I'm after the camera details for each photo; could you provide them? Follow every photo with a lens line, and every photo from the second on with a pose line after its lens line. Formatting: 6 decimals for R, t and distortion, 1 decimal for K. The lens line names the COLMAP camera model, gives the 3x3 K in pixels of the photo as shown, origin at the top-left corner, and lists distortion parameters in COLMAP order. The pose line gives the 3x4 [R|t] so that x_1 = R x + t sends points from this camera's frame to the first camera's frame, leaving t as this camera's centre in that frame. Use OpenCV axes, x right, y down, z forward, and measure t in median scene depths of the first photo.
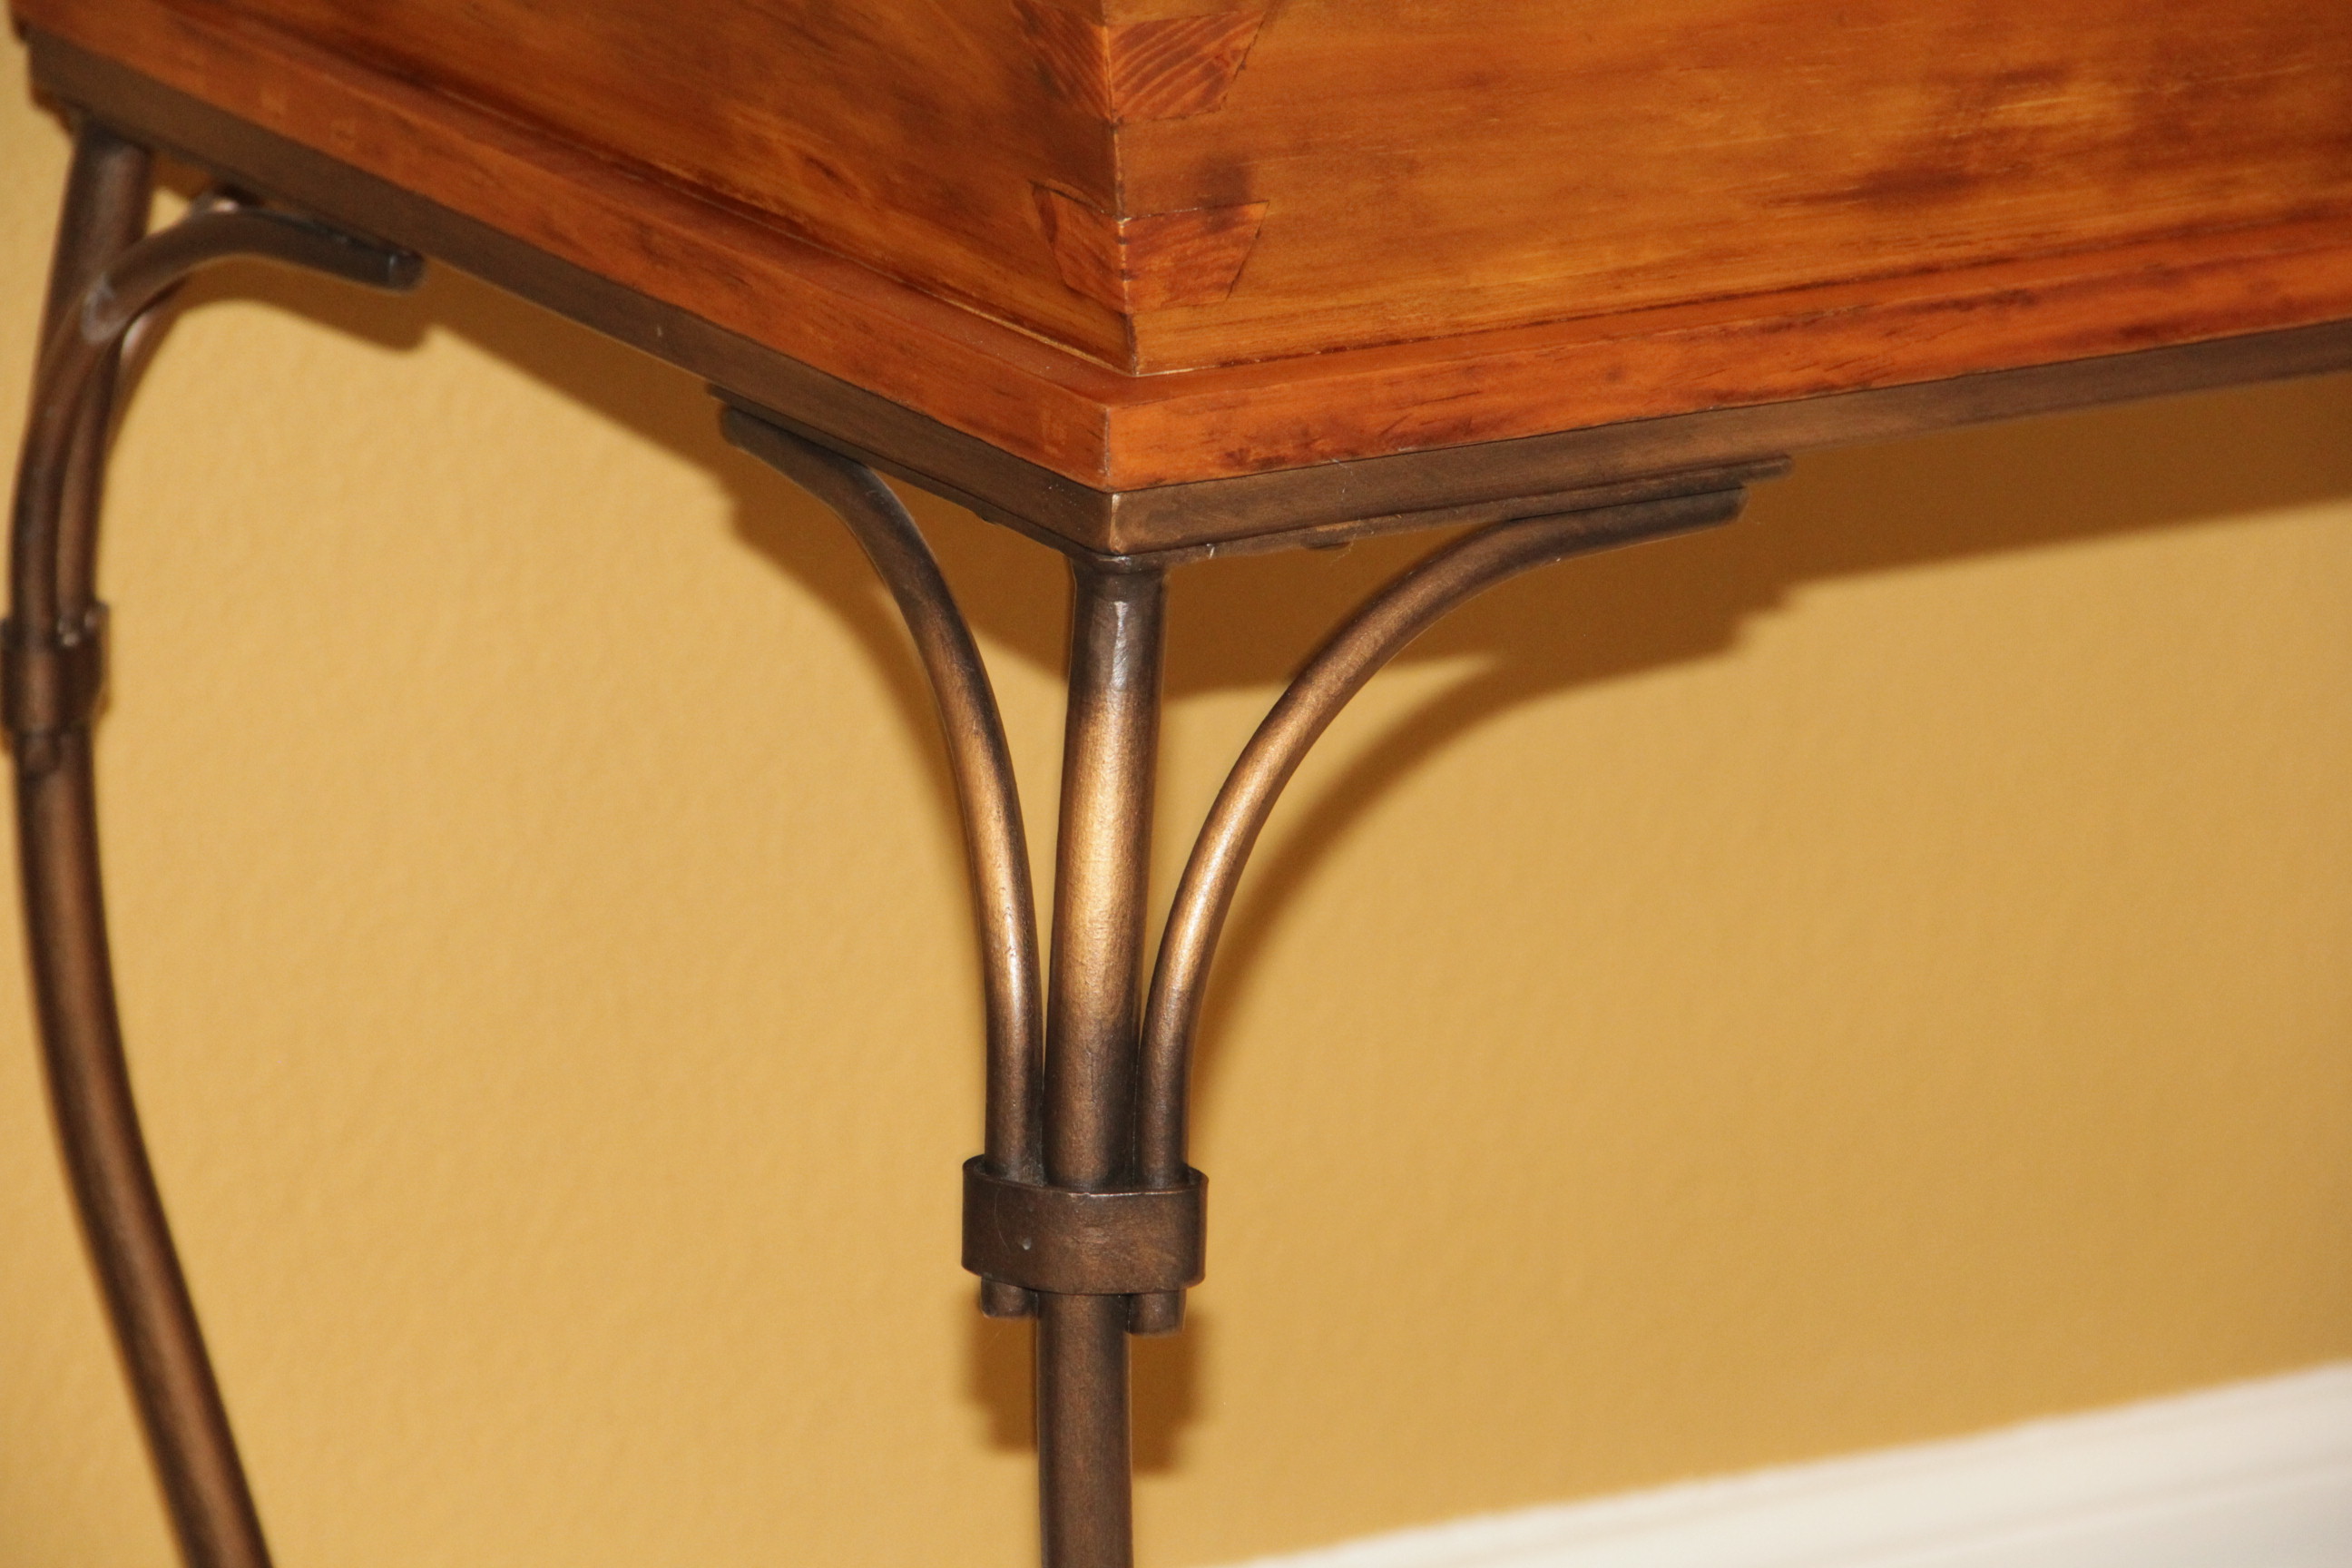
lens RADIAL K [[10946.7, 0, 1167.8], [0, 10946.7, 772.3], [0, 0, 1]] dist [1.107707, 0.000000]
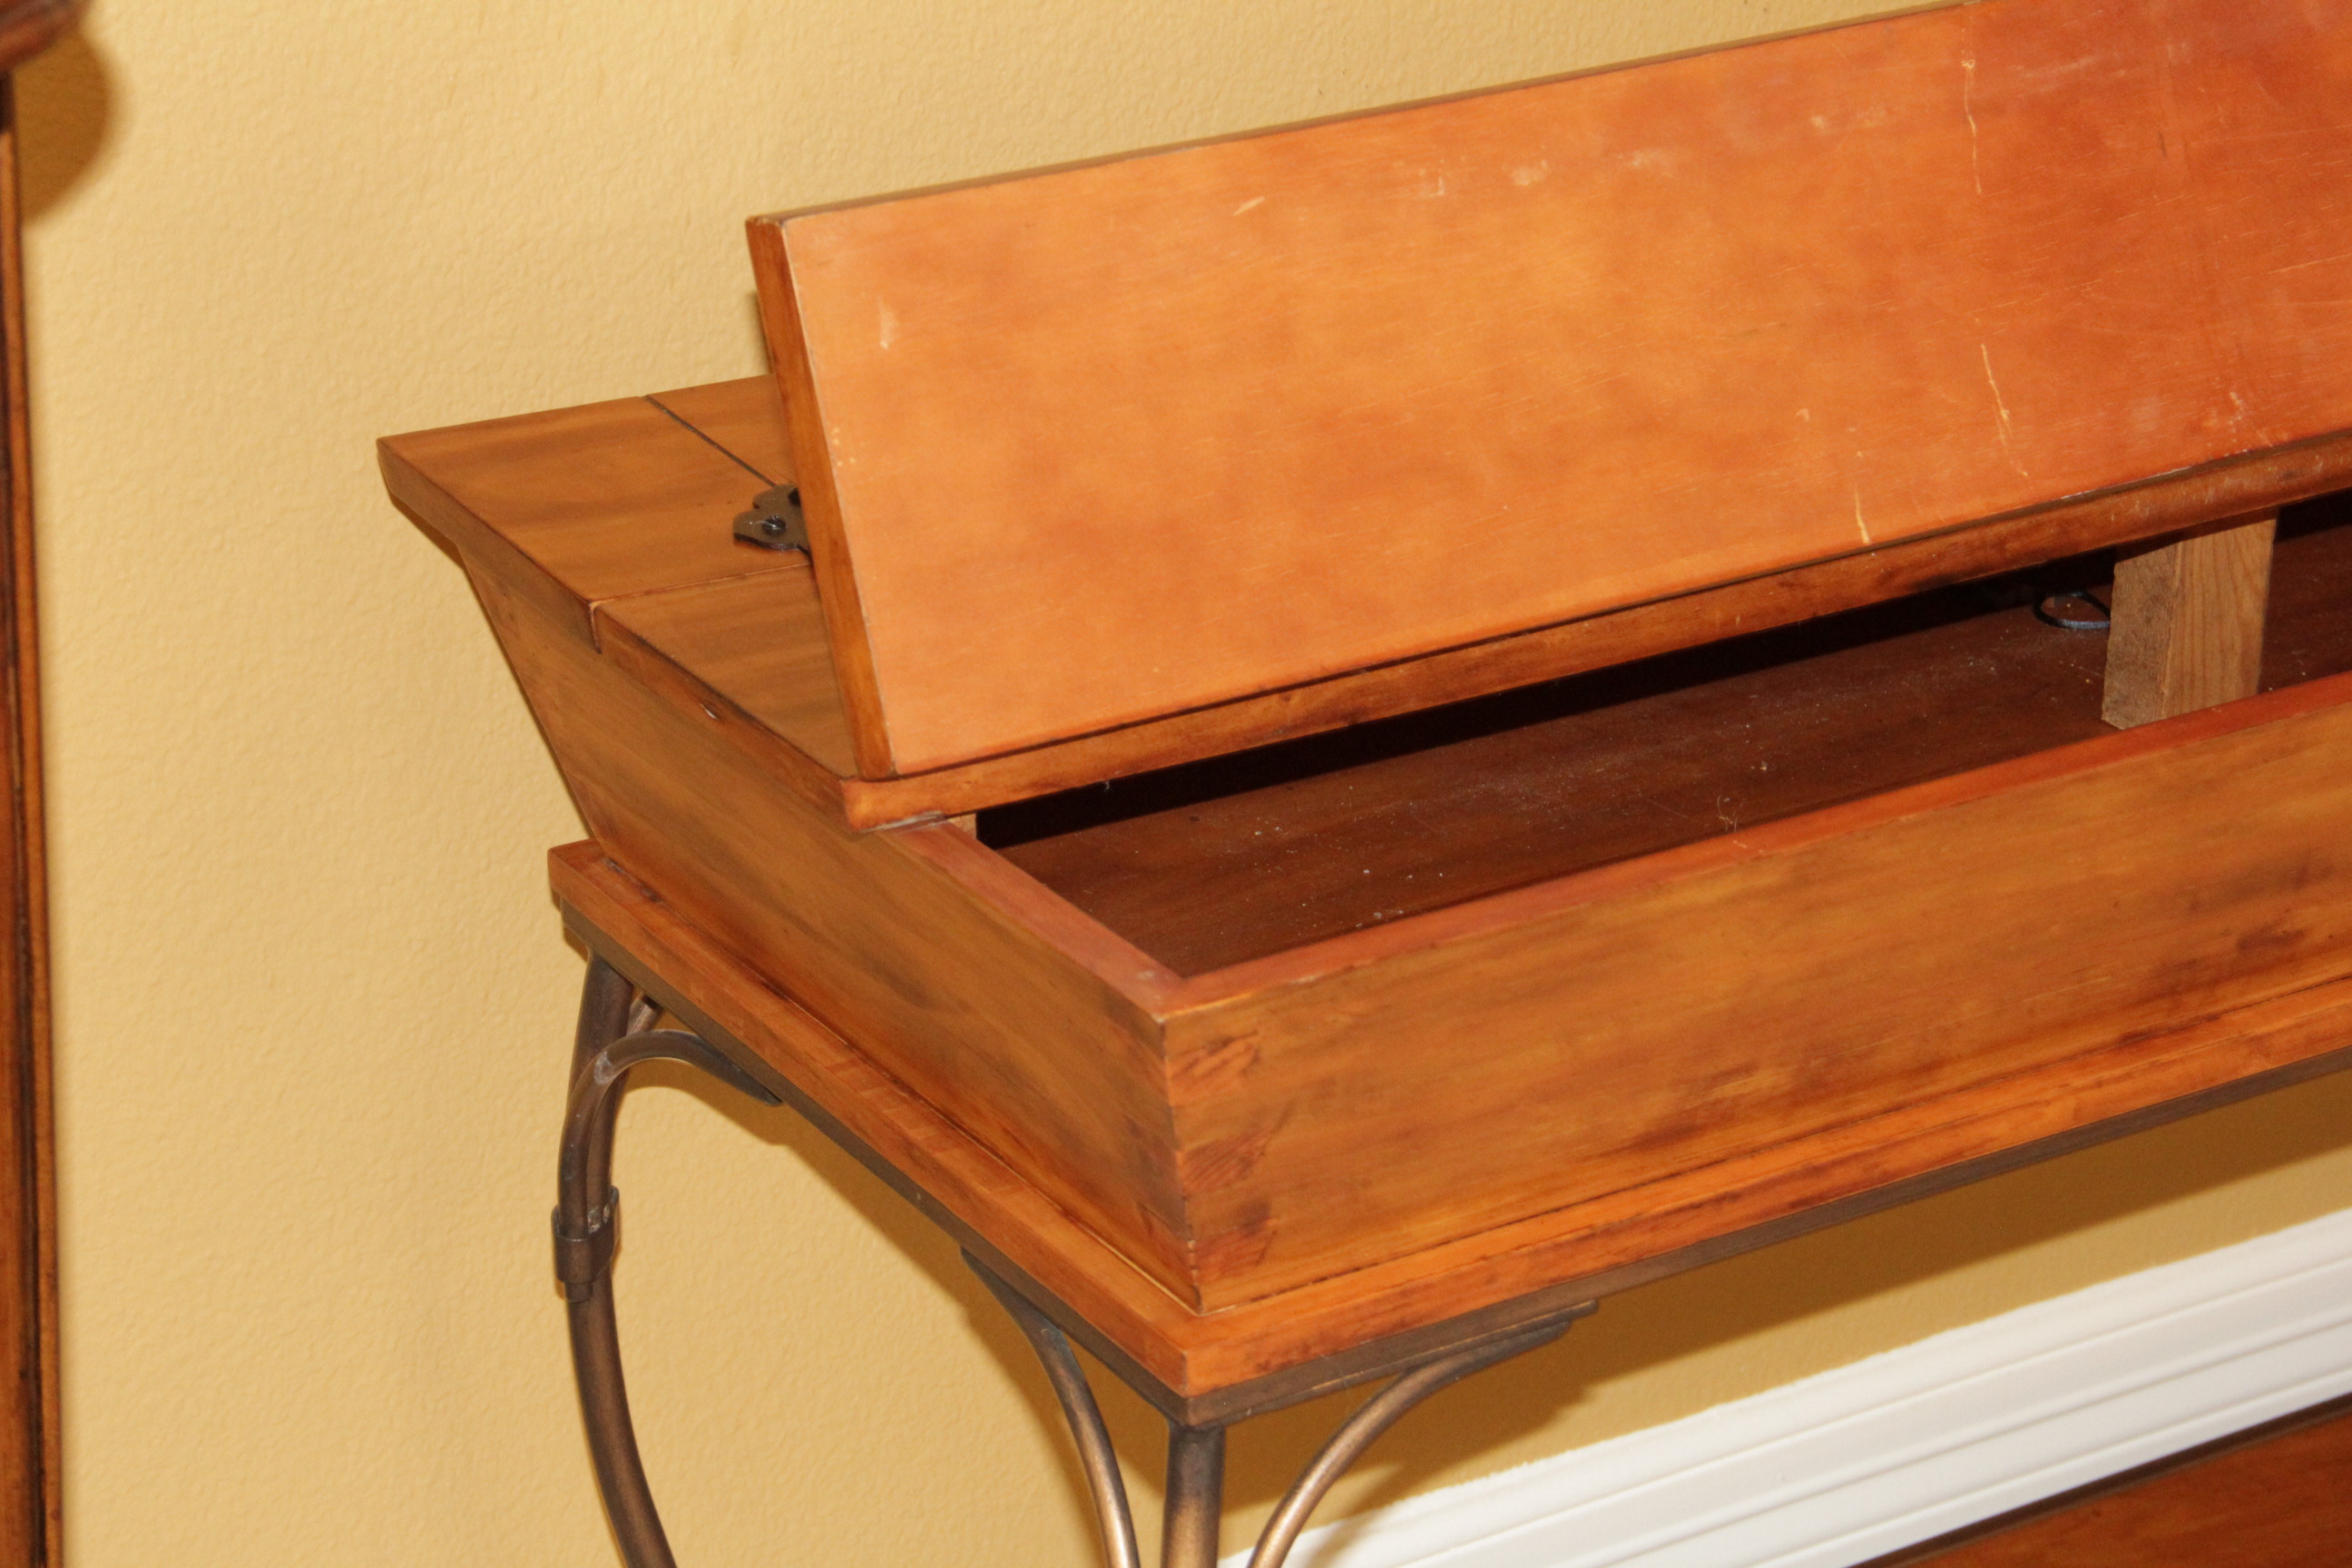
lens RADIAL K [[5284.4, 0, 1166.7], [0, 5284.4, 796.2], [0, 0, 1]] dist [0.340928, 0.000000]
pose [[0.999709, -0.018919, -0.014945, 0.005014], [0.020530, 0.993014, 0.116196, -0.201591], [0.012642, -0.116469, 0.993114, 0.207764]]
